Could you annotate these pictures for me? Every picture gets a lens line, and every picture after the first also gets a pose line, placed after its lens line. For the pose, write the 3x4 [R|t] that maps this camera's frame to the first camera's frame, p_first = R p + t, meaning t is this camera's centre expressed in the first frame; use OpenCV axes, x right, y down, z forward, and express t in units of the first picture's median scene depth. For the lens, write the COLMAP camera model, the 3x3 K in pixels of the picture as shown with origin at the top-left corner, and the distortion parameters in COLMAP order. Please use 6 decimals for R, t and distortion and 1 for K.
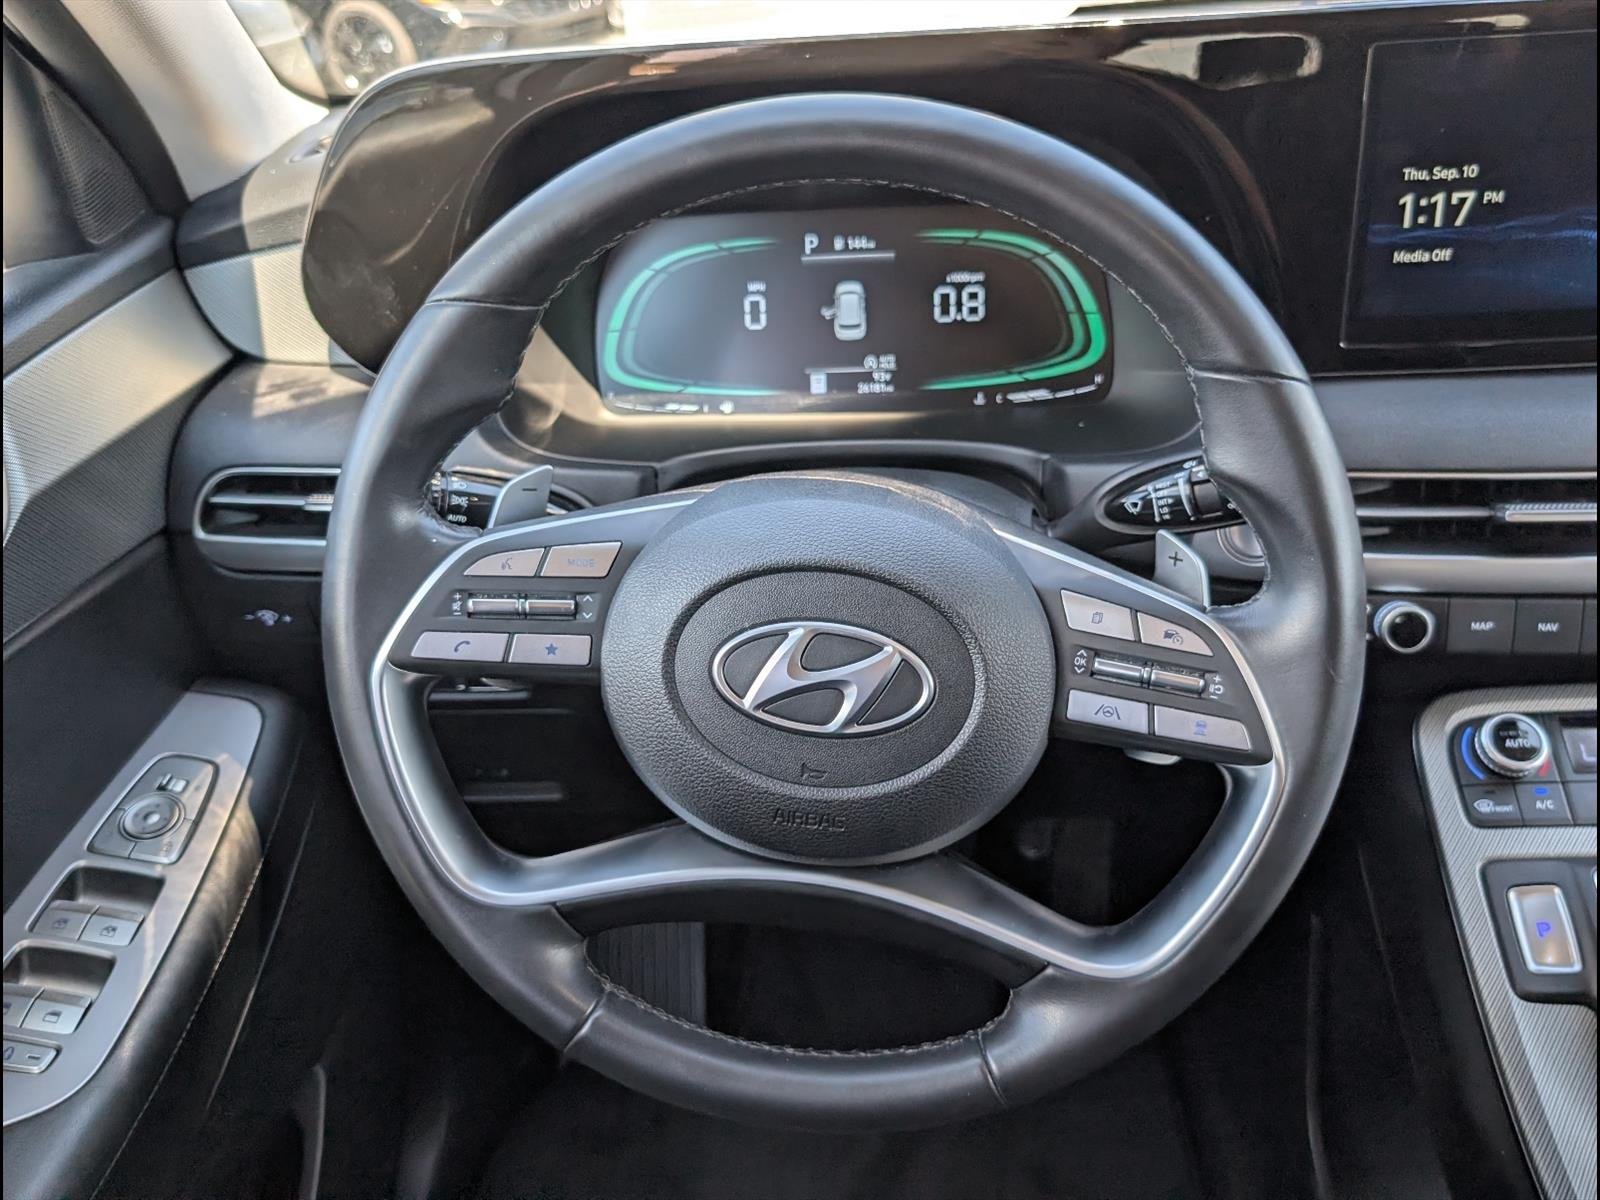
lens RADIAL K [[1113.5, 0, 800.0], [0, 1113.5, 600.0], [0, 0, 1]] dist [0.000354, -0.004446]
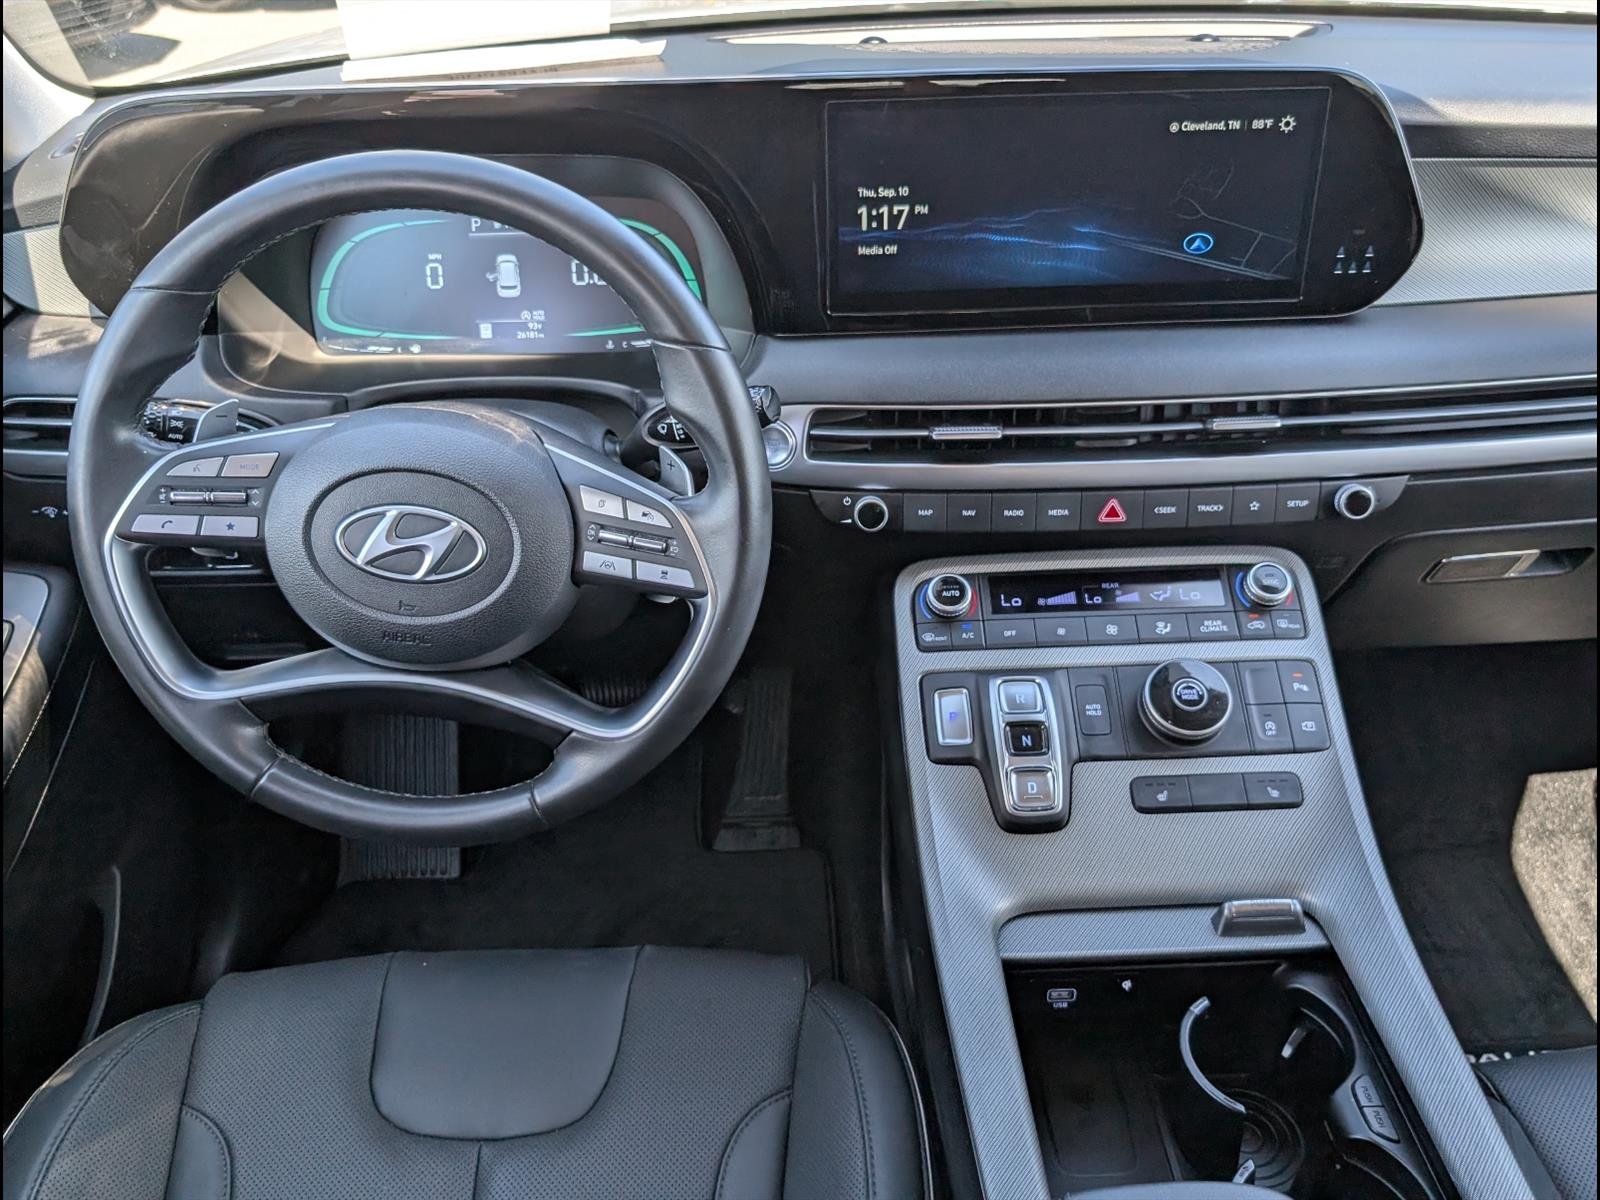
lens RADIAL K [[1127.3, 0, 761.3], [0, 1127.3, 582.1], [0, 0, 1]] dist [0.001538, -0.000511]
pose [[0.997746, -0.008375, 0.066575, 0.318184], [0.004424, 0.998232, 0.059268, 0.027609], [-0.066953, -0.058840, 0.996020, -0.452709]]
